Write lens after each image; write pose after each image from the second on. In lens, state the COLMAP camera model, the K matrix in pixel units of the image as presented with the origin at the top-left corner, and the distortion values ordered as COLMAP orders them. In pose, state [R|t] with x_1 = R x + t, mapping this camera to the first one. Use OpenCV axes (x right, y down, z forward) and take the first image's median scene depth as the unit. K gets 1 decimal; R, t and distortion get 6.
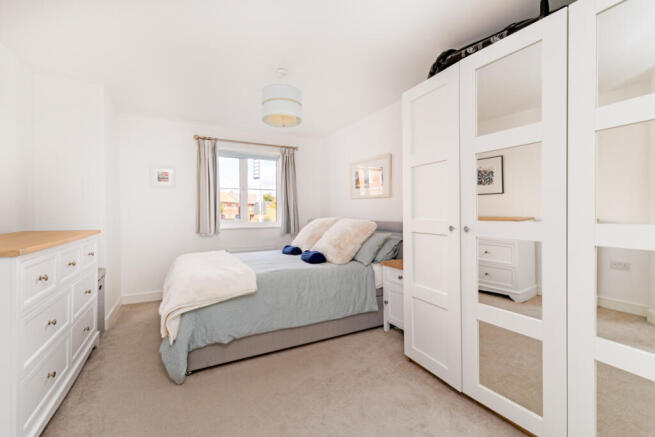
lens RADIAL K [[282.4, 0, 330.0], [0, 282.4, 215.4], [0, 0, 1]] dist [-0.003241, -0.001065]
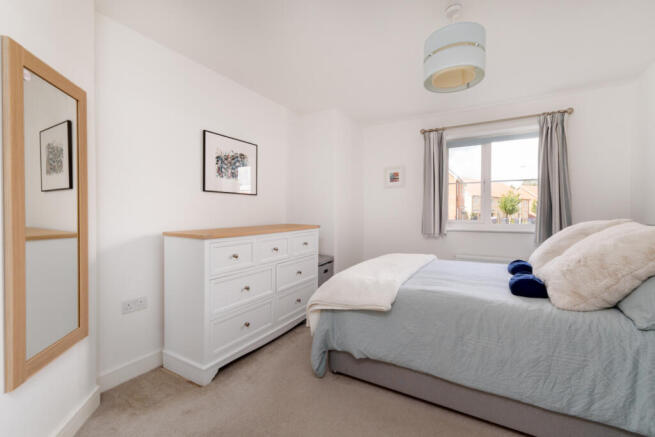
lens RADIAL K [[282.4, 0, 327.4], [0, 282.4, 216.0], [0, 0, 1]] dist [-0.003241, -0.001065]
pose [[0.516215, 0.014349, -0.856339, 0.245431], [-0.009679, 0.999894, 0.010920, -0.002317], [0.856405, 0.002652, 0.516298, 0.334263]]
